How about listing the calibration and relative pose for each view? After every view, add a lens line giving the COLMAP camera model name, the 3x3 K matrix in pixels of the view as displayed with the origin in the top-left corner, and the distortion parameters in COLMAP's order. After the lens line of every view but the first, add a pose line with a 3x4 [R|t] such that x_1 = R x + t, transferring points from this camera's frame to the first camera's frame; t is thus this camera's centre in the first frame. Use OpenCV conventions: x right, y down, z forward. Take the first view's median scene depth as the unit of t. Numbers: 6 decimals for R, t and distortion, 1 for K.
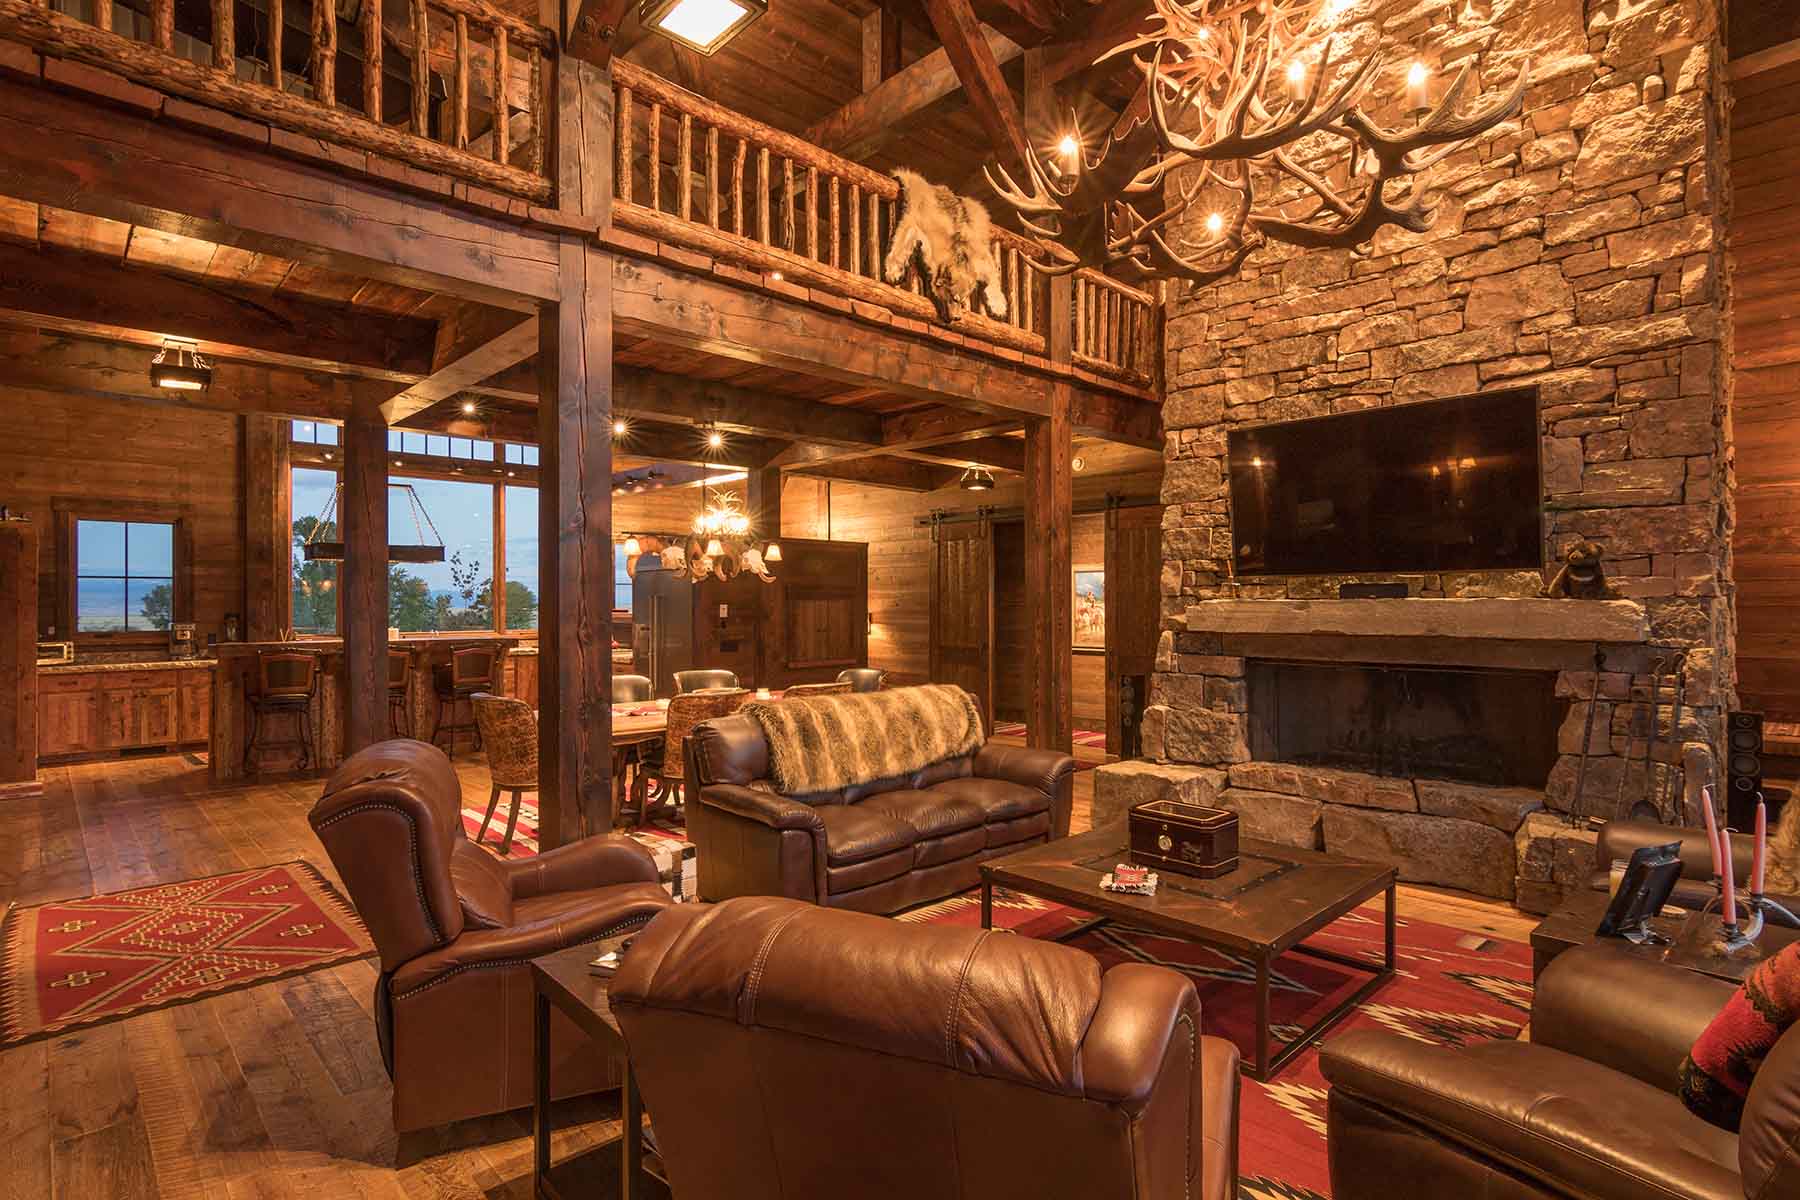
lens RADIAL K [[900.3, 0, 900.6], [0, 900.3, 603.0], [0, 0, 1]] dist [-0.003265, 0.001177]
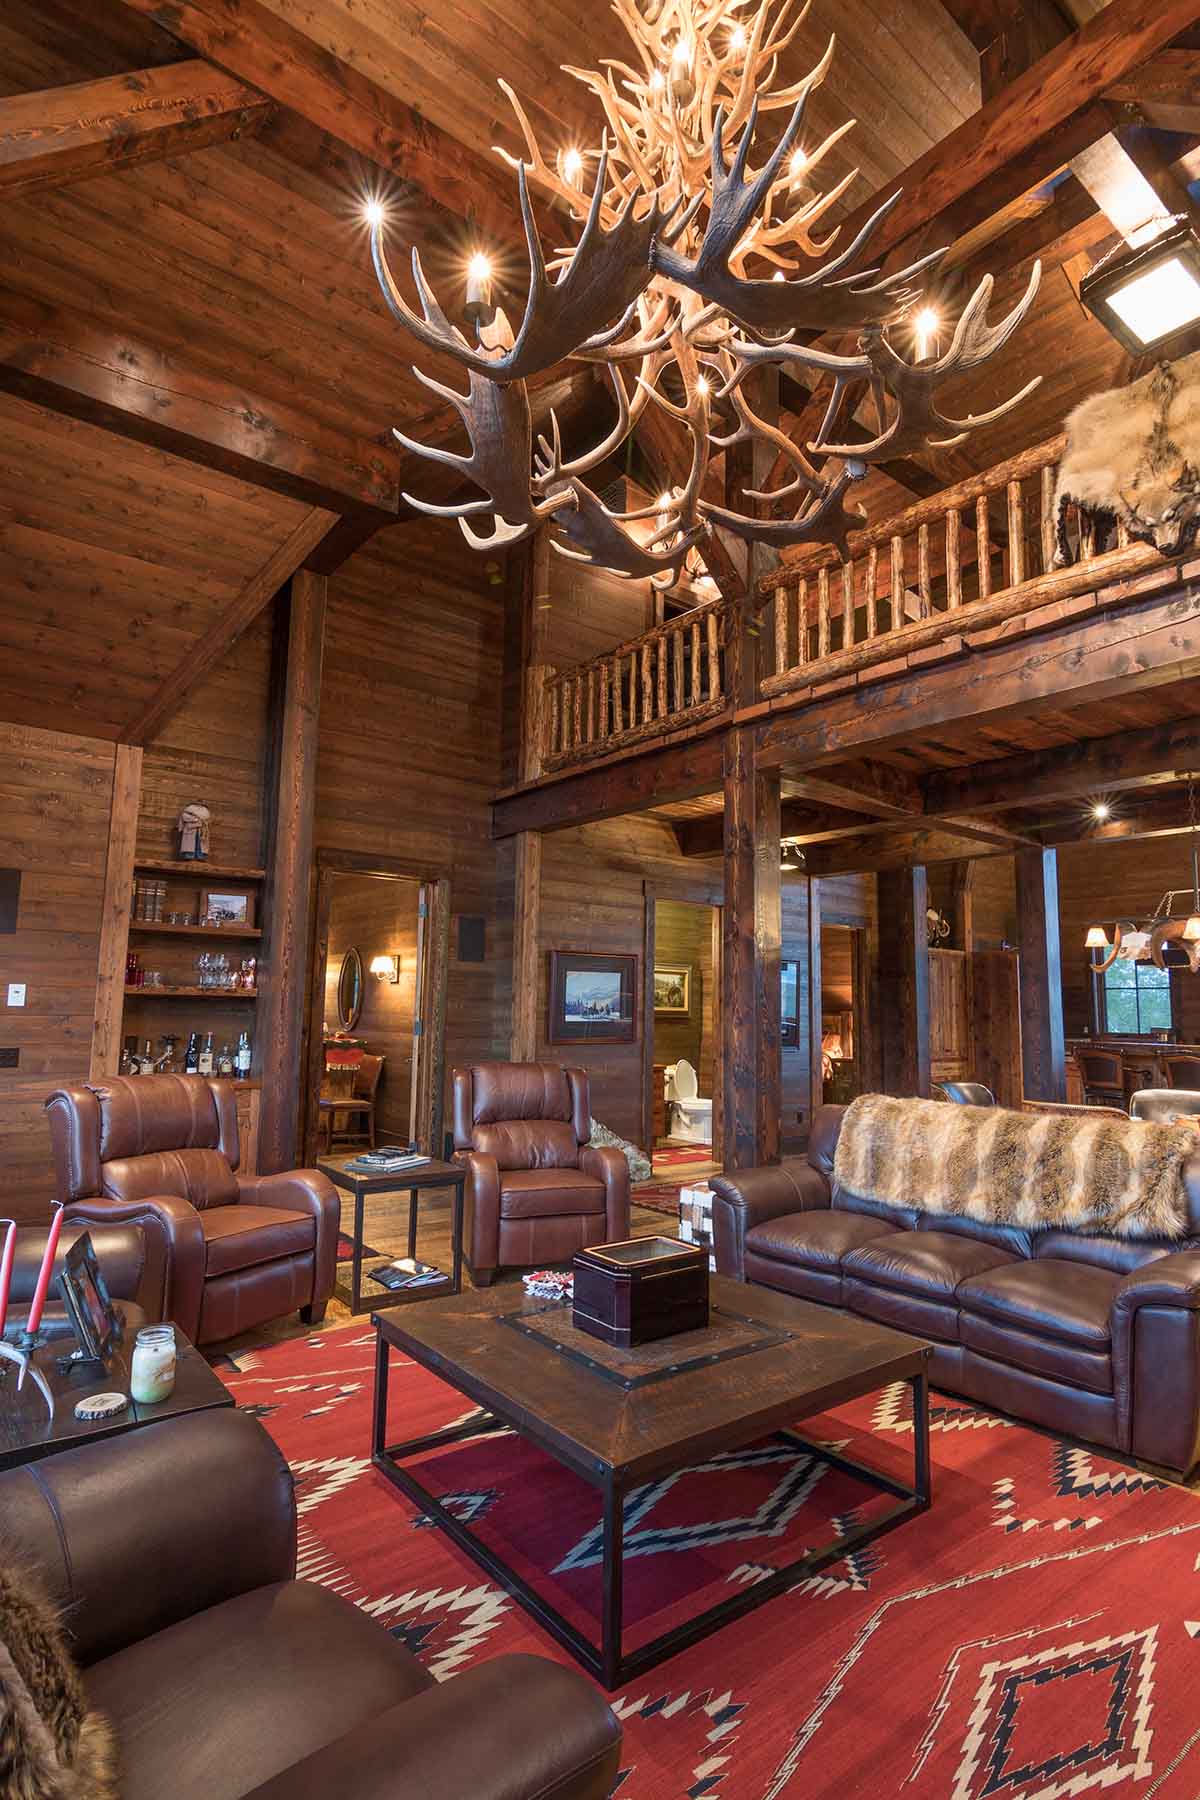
lens RADIAL K [[900.3, 0, 597.7], [0, 900.3, 904.0], [0, 0, 1]] dist [-0.003265, 0.001177]
pose [[-0.110729, -0.117496, -0.986881, 1.054506], [-0.015961, 0.993069, -0.116442, 0.027699], [0.993722, 0.002858, -0.111837, 1.000582]]
